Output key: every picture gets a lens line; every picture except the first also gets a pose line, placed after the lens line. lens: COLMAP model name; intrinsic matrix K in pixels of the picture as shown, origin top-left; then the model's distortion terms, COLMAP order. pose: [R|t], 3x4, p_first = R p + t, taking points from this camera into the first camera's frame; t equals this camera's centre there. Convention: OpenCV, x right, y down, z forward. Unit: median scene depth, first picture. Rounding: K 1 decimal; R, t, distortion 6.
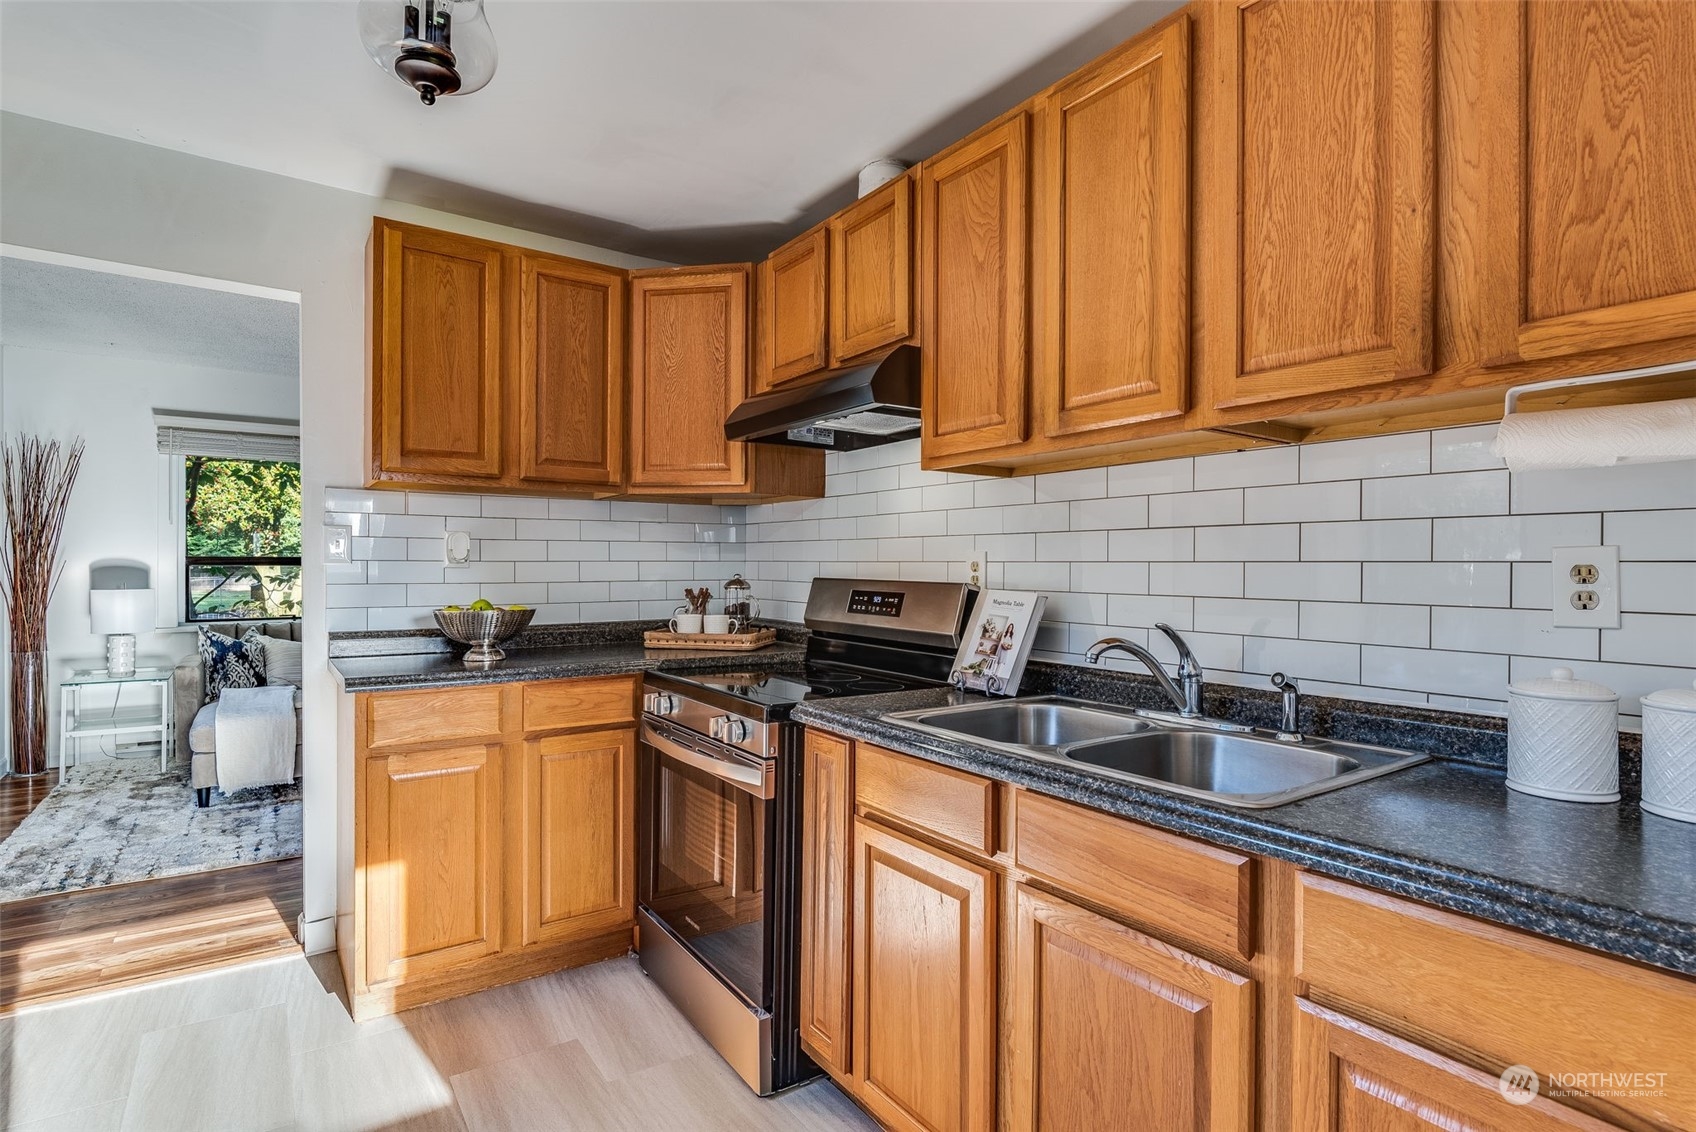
lens RADIAL K [[846.2, 0, 851.7], [0, 846.2, 567.8], [0, 0, 1]] dist [0.000122, -0.001817]
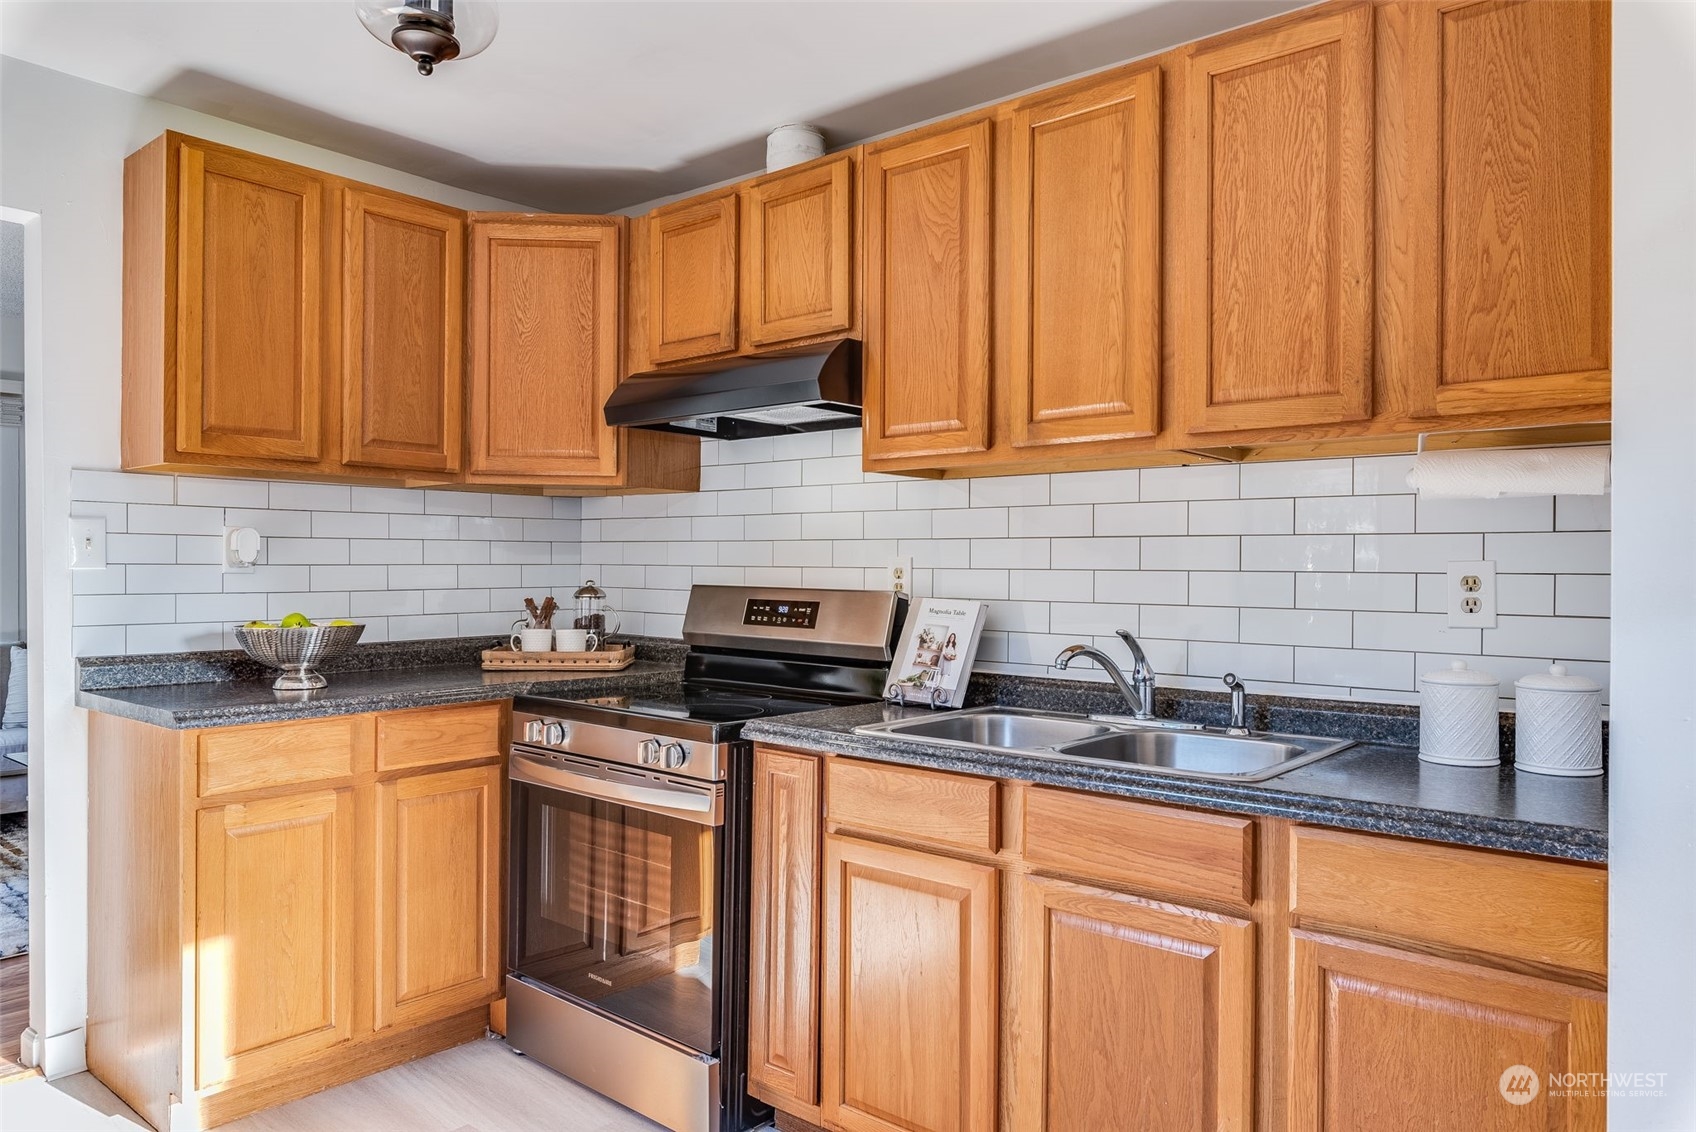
lens RADIAL K [[1118.7, 0, 848.0], [0, 1118.7, 566.0], [0, 0, 1]] dist [0.001634, 0.001212]
pose [[0.967482, 0.002226, 0.252929, -0.286658], [-0.001984, 0.999997, -0.001214, -0.010215], [-0.252931, 0.000673, 0.967484, -0.232809]]
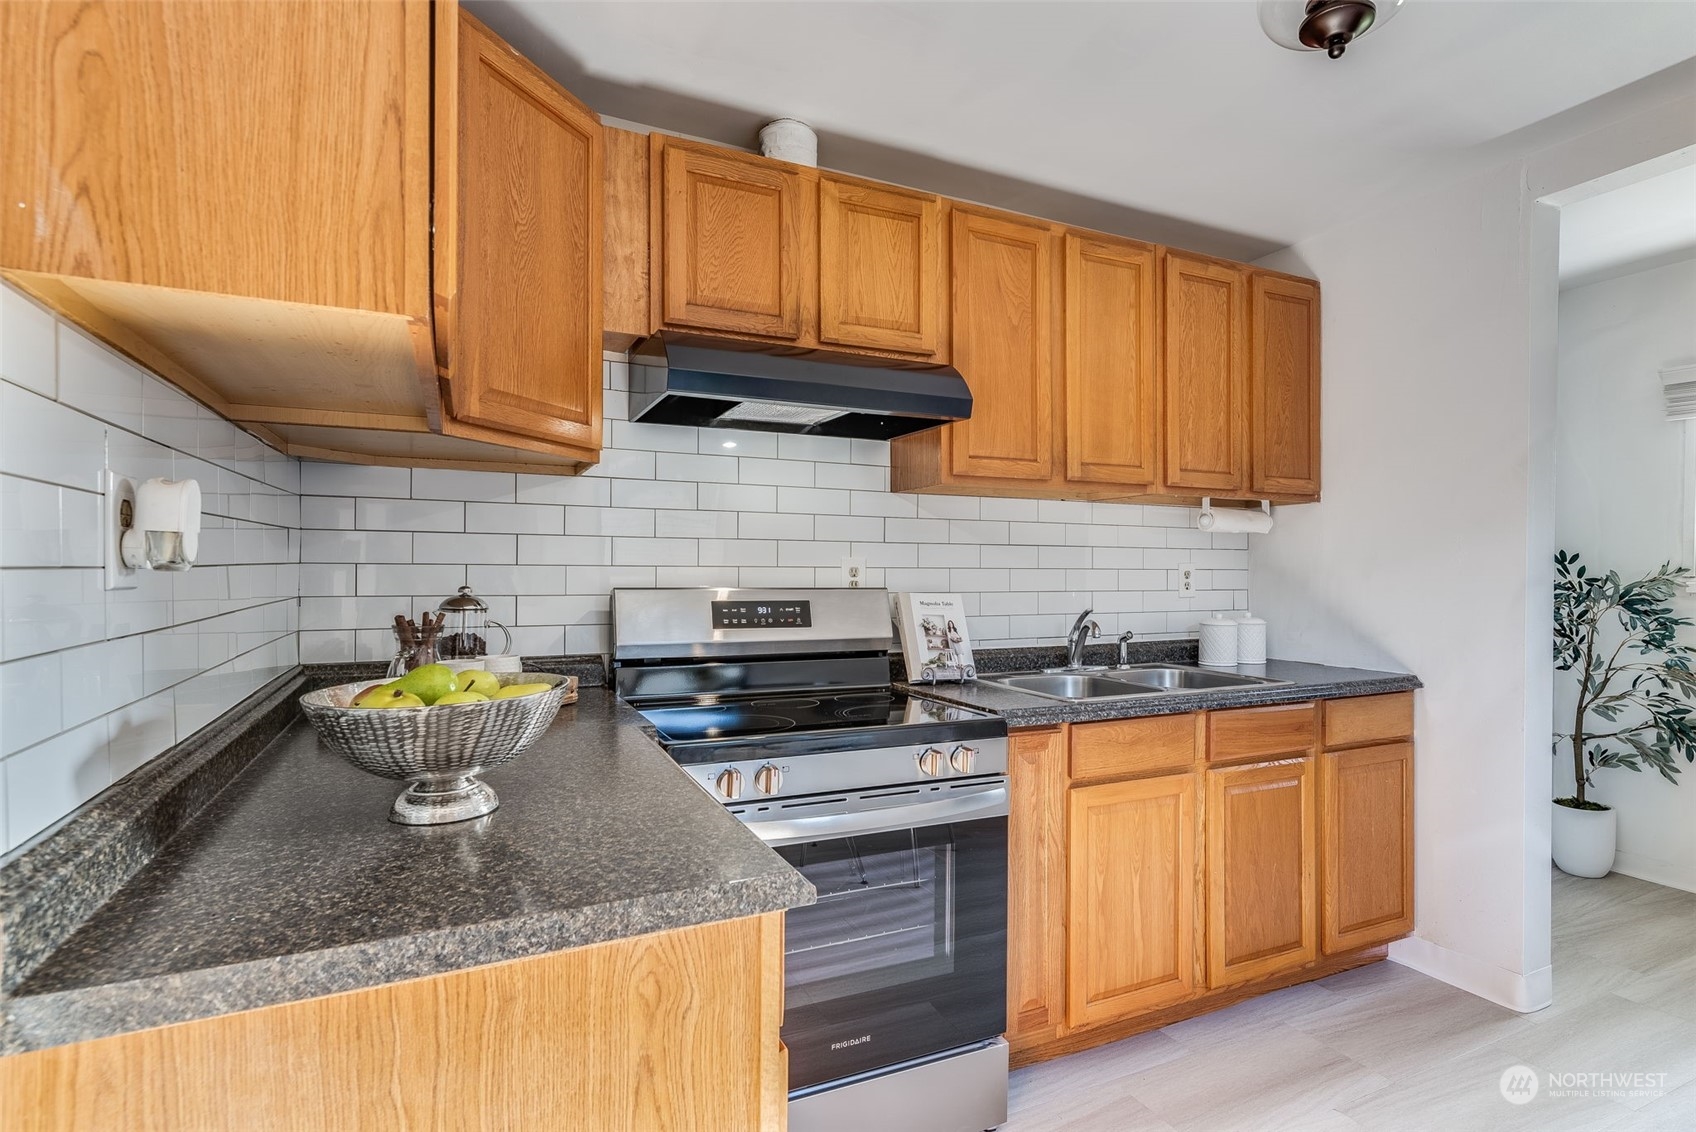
lens RADIAL K [[846.2, 0, 851.7], [0, 846.2, 567.8], [0, 0, 1]] dist [0.000122, -0.001817]
pose [[0.173086, -0.005656, 0.984890, -1.152822], [-0.003280, 0.999975, 0.006319, -0.017328], [-0.984901, -0.004325, 0.173063, 1.068639]]
